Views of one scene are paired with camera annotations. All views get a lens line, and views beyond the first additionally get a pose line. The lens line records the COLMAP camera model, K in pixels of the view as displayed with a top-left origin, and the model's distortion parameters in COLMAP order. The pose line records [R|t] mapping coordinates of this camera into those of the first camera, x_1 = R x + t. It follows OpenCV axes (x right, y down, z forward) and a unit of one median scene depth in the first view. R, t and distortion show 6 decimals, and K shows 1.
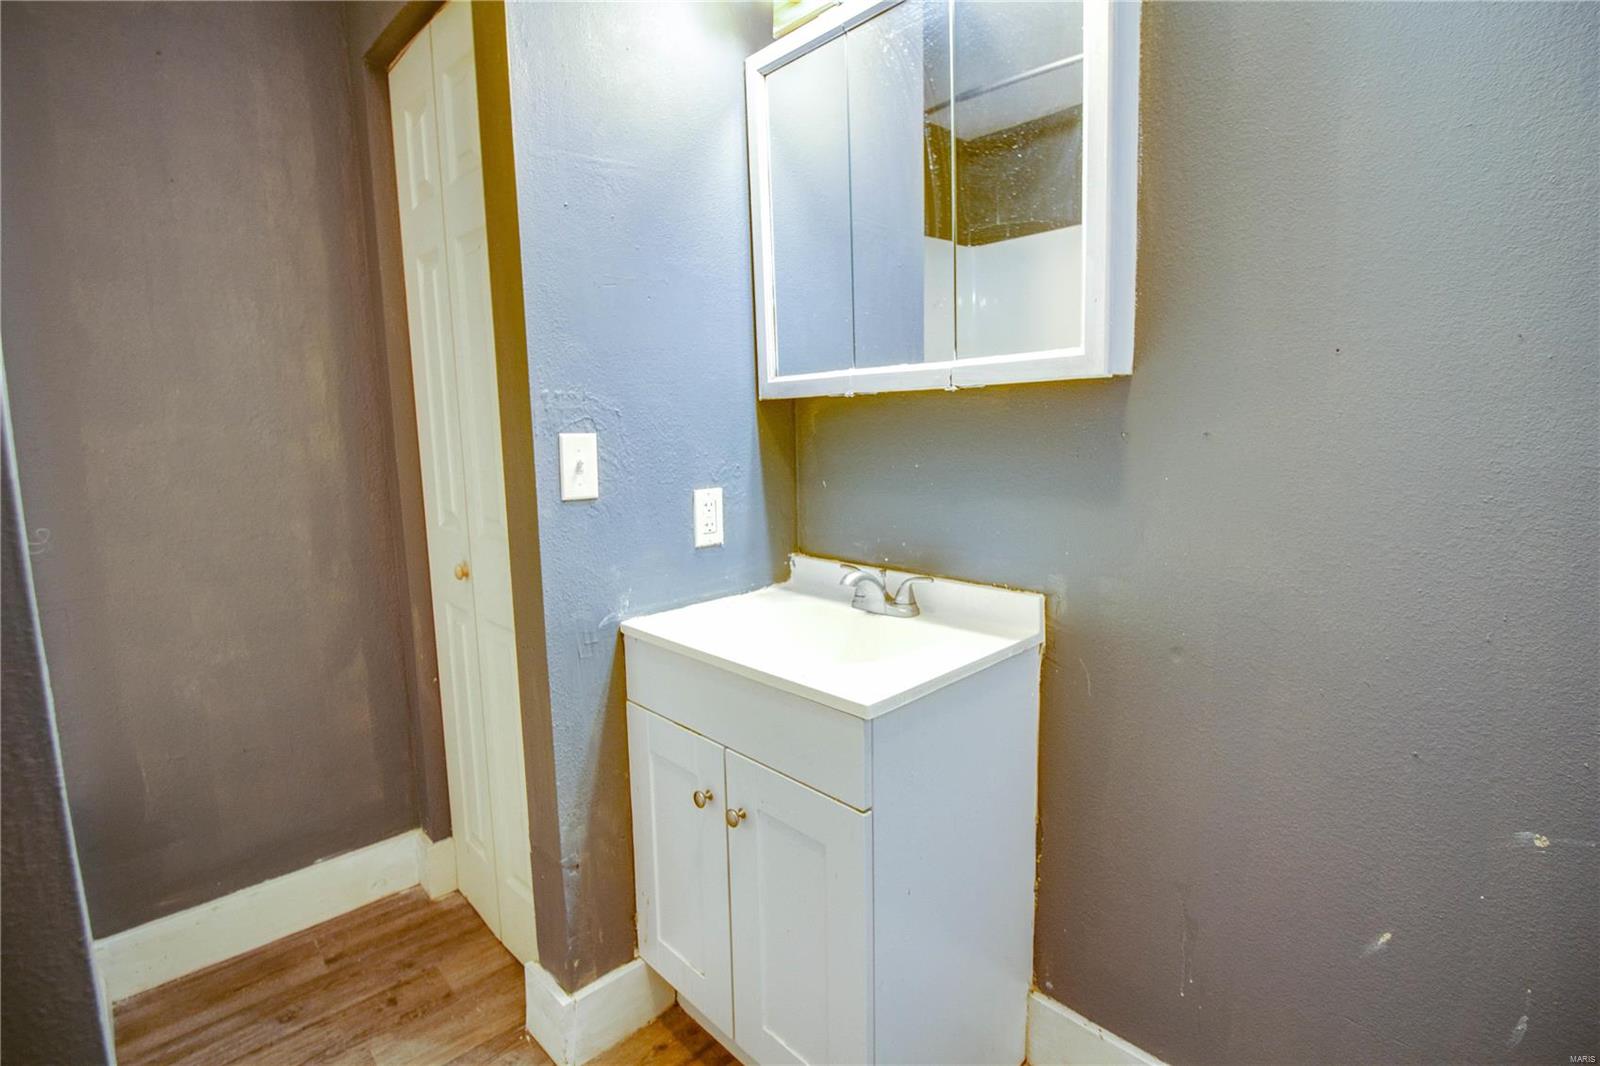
lens RADIAL K [[760.3, 0, 809.5], [0, 760.3, 514.1], [0, 0, 1]] dist [-0.001180, -0.011982]
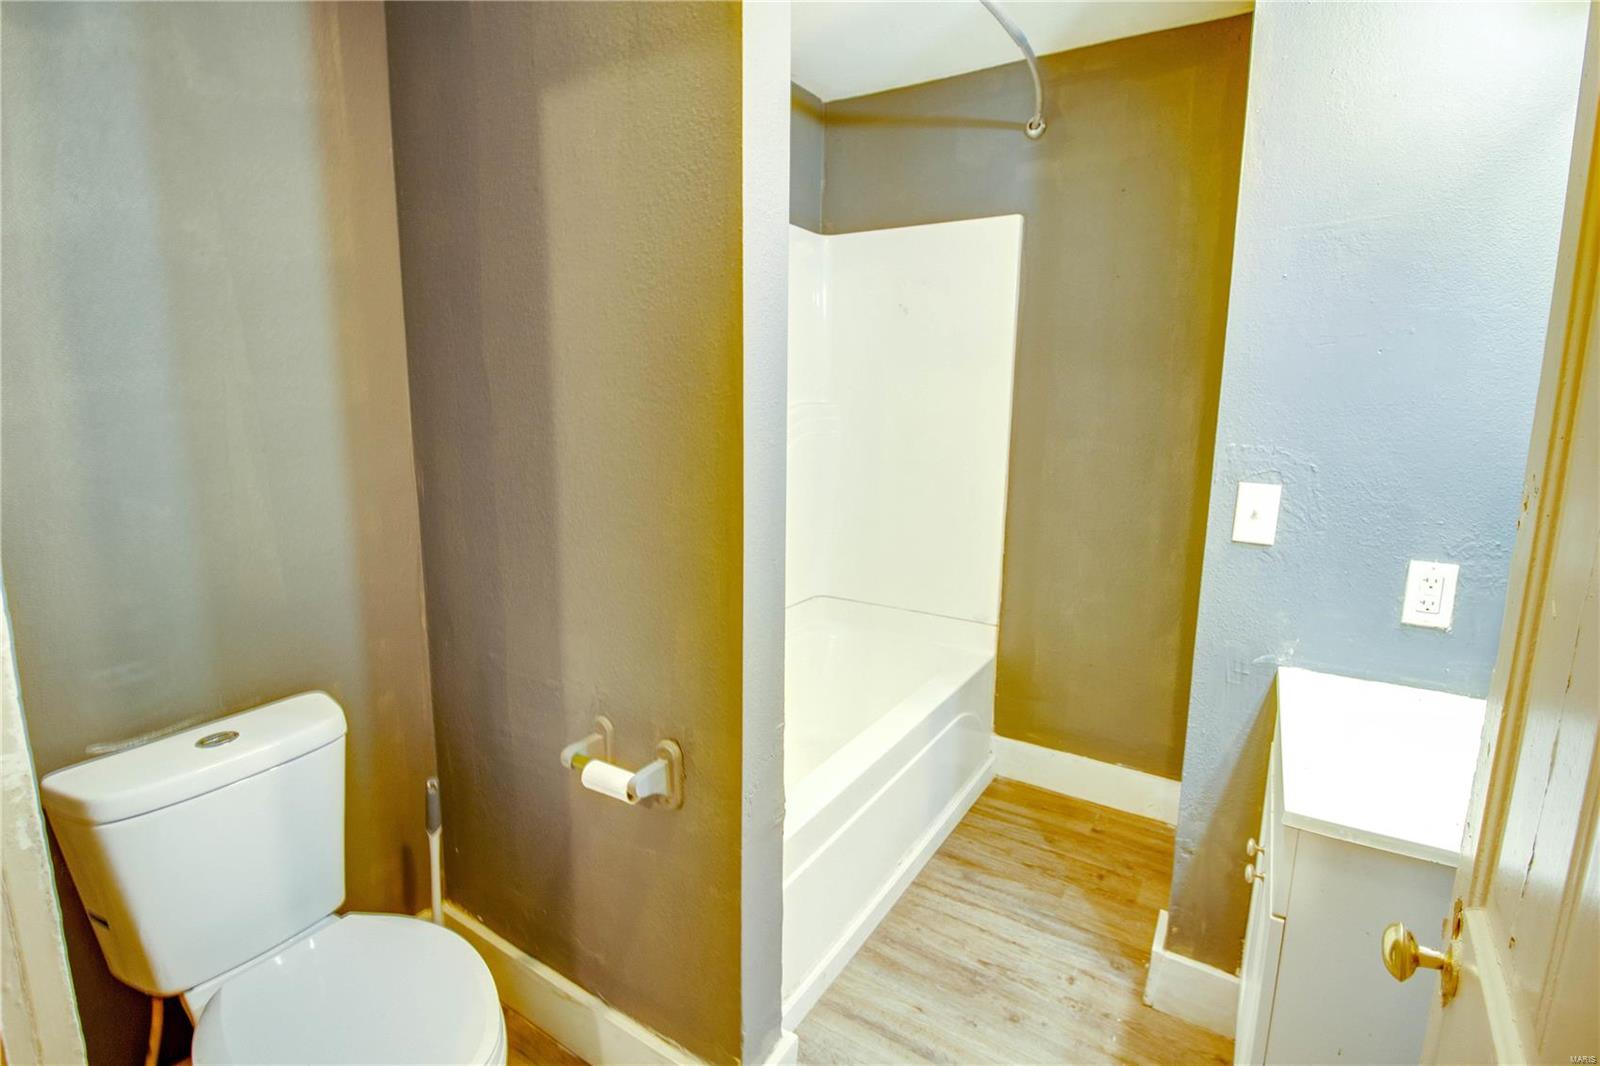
lens RADIAL K [[760.3, 0, 809.5], [0, 760.3, 514.1], [0, 0, 1]] dist [-0.001180, -0.011982]
pose [[0.229288, 0.169310, -0.958520, 0.535399], [-0.139718, 0.980283, 0.139732, -0.111635], [0.963279, 0.101883, 0.248423, 0.095525]]
